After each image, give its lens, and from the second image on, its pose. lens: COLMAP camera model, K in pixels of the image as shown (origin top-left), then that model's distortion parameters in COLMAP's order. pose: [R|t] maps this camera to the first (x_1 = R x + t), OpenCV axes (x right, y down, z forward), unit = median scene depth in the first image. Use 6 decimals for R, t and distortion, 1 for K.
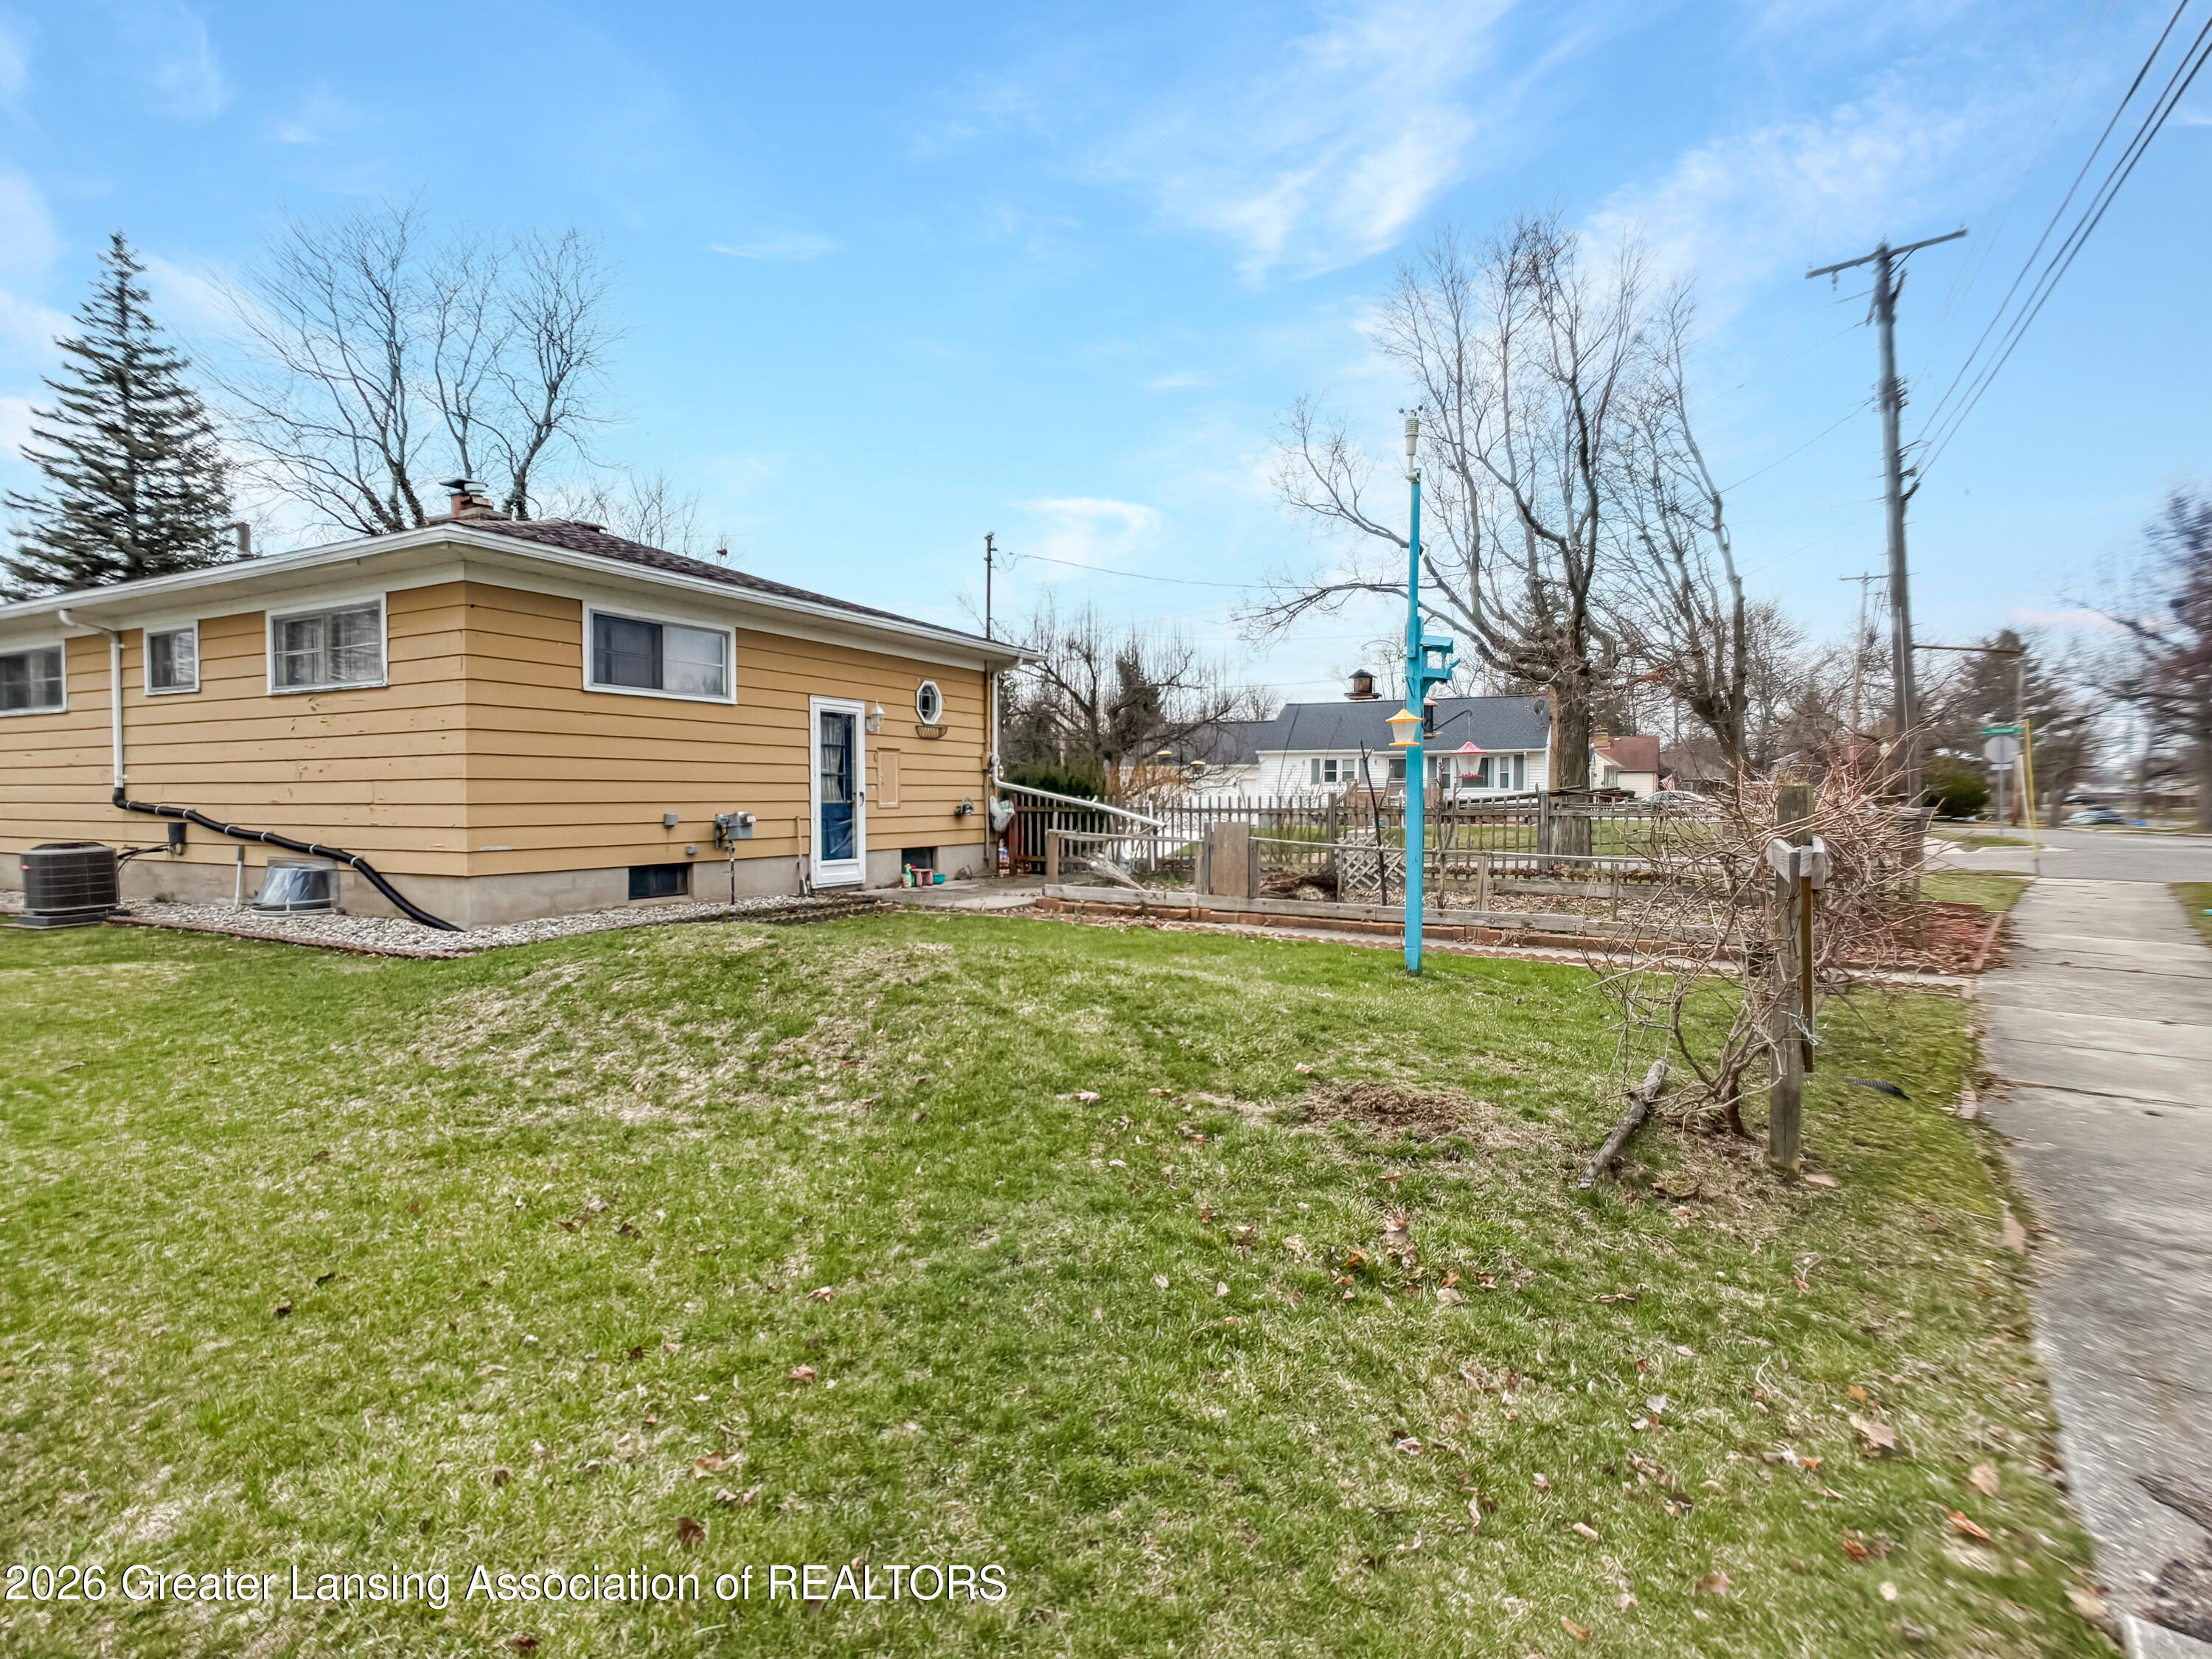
lens RADIAL K [[1208.9, 0, 1106.0], [0, 1208.9, 829.5], [0, 0, 1]] dist [-0.025037, 0.014159]
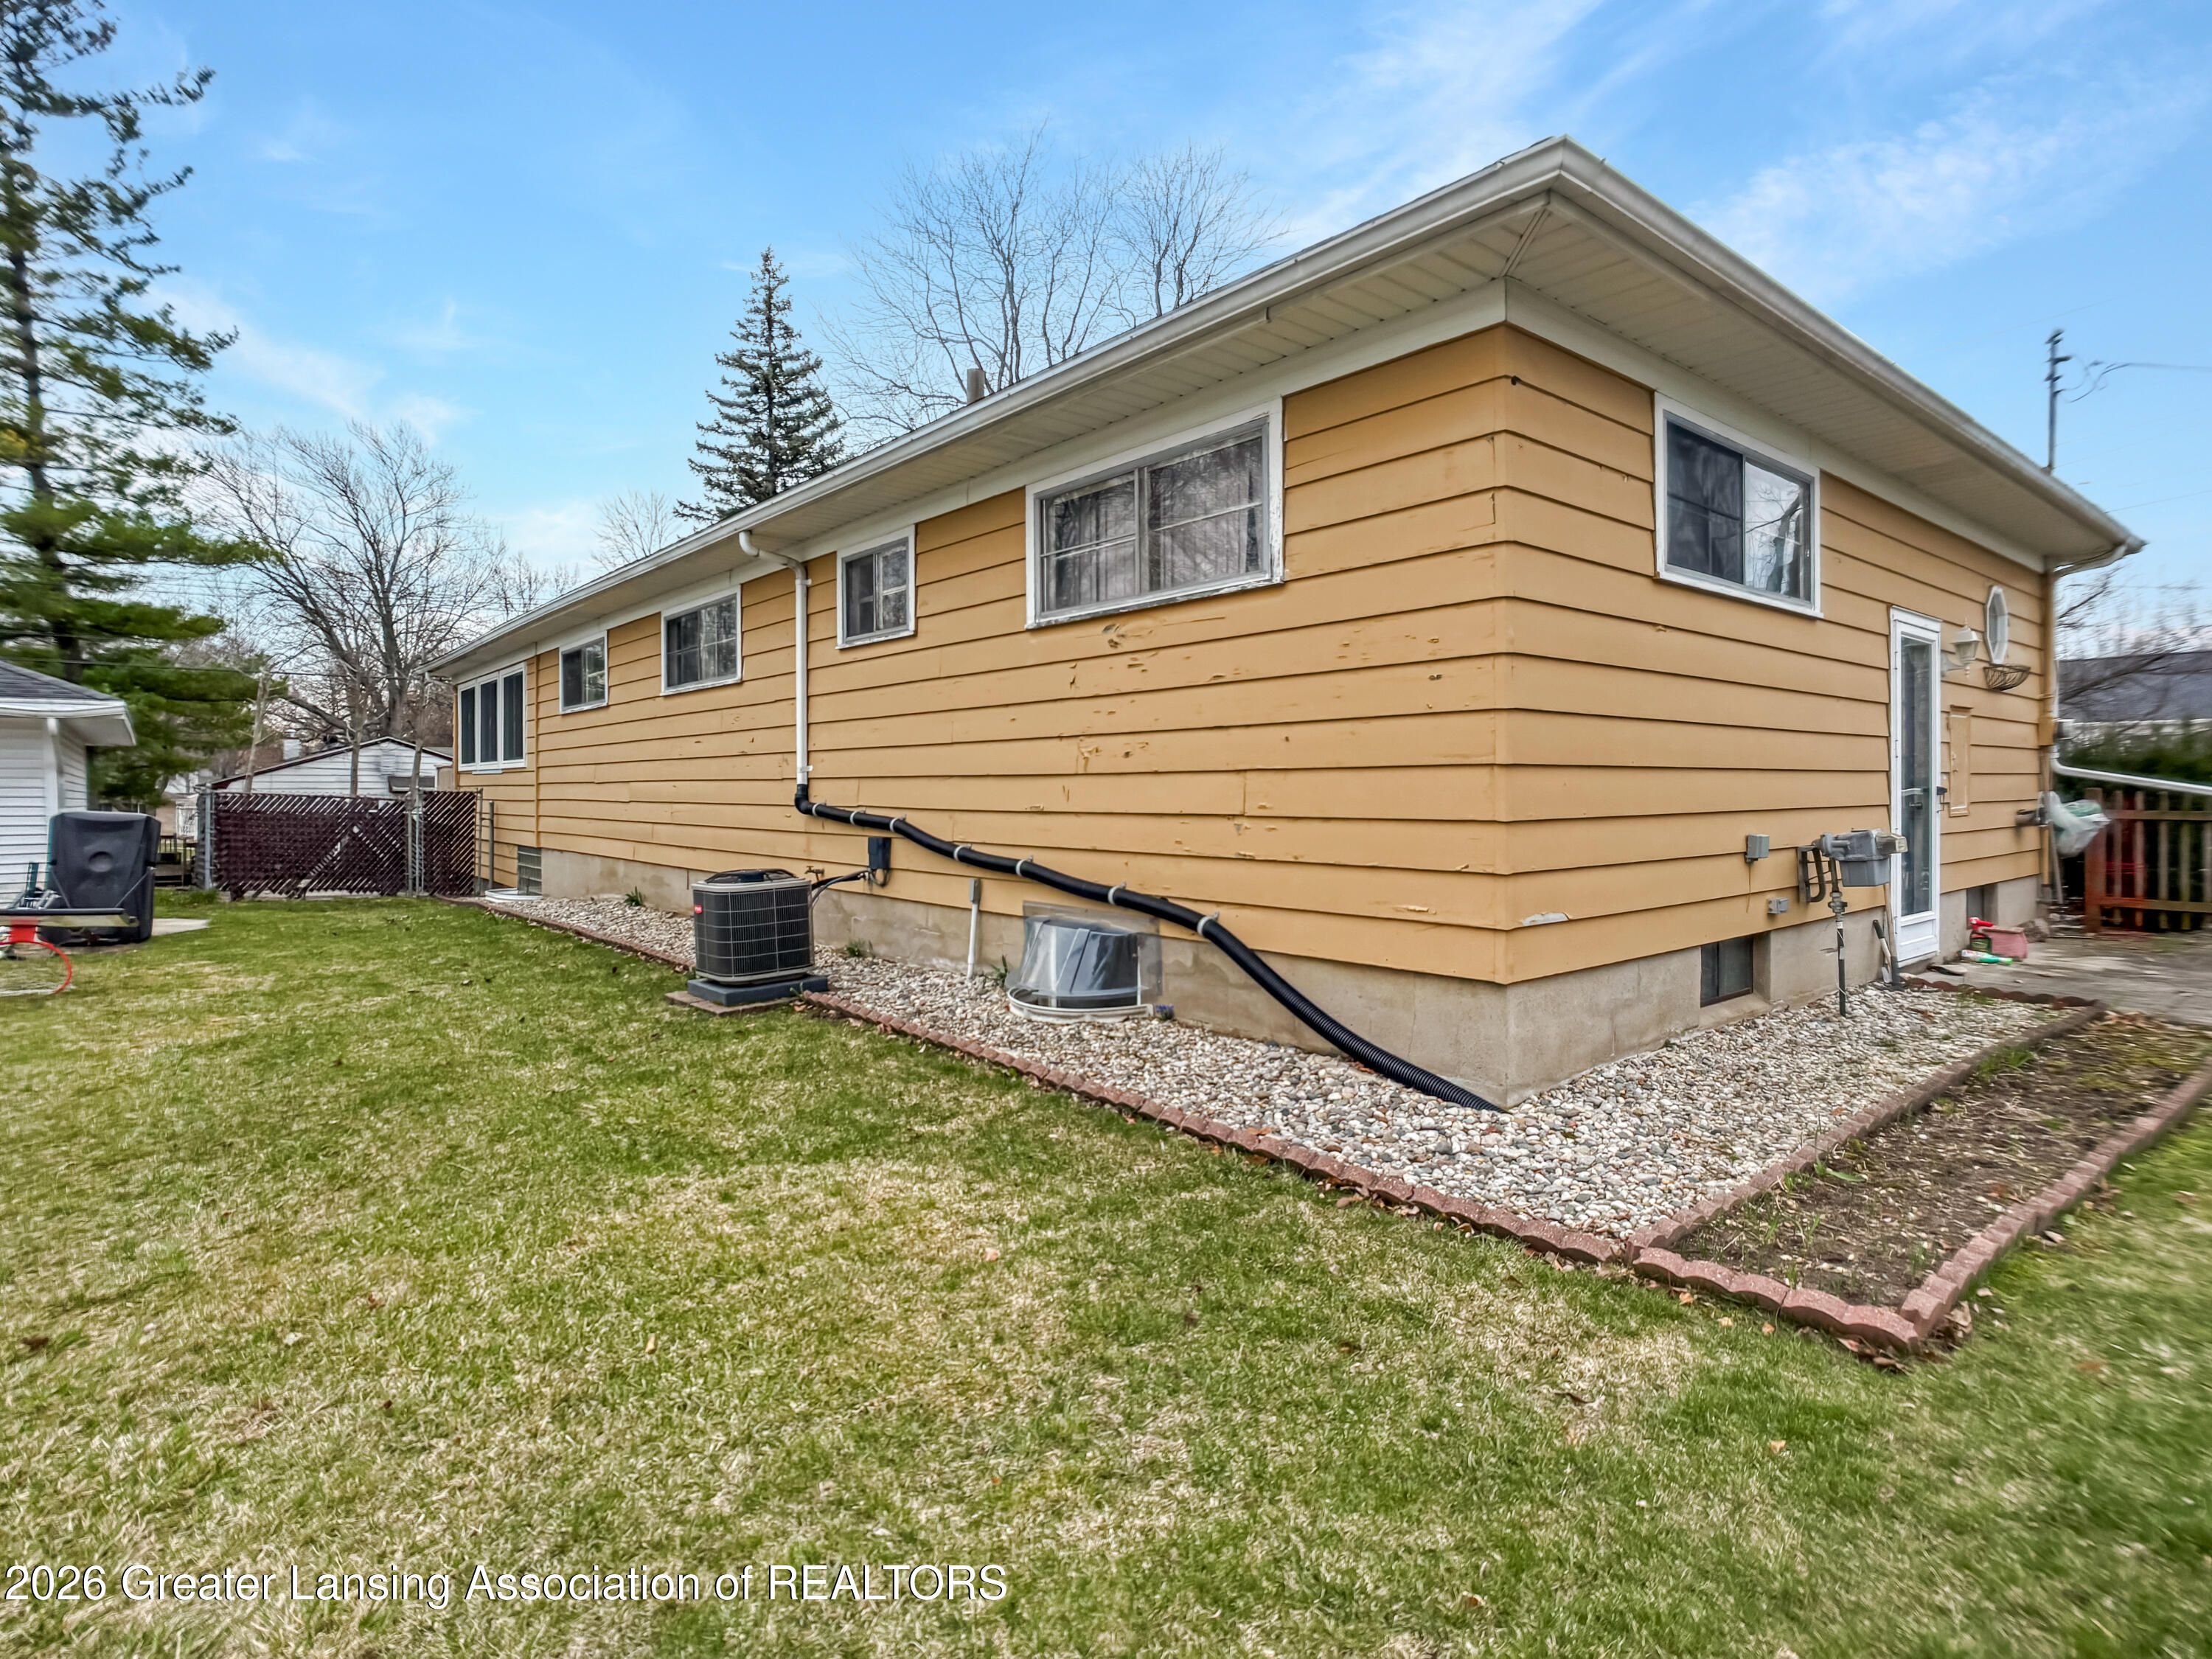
lens RADIAL K [[1191.2, 0, 1110.5], [0, 1191.2, 776.8], [0, 0, 1]] dist [-0.024678, 0.000730]
pose [[0.925649, -0.005658, -0.378342, -0.399090], [-0.007374, 0.999429, -0.032988, -0.017742], [0.378312, 0.033325, 0.925078, 0.429379]]
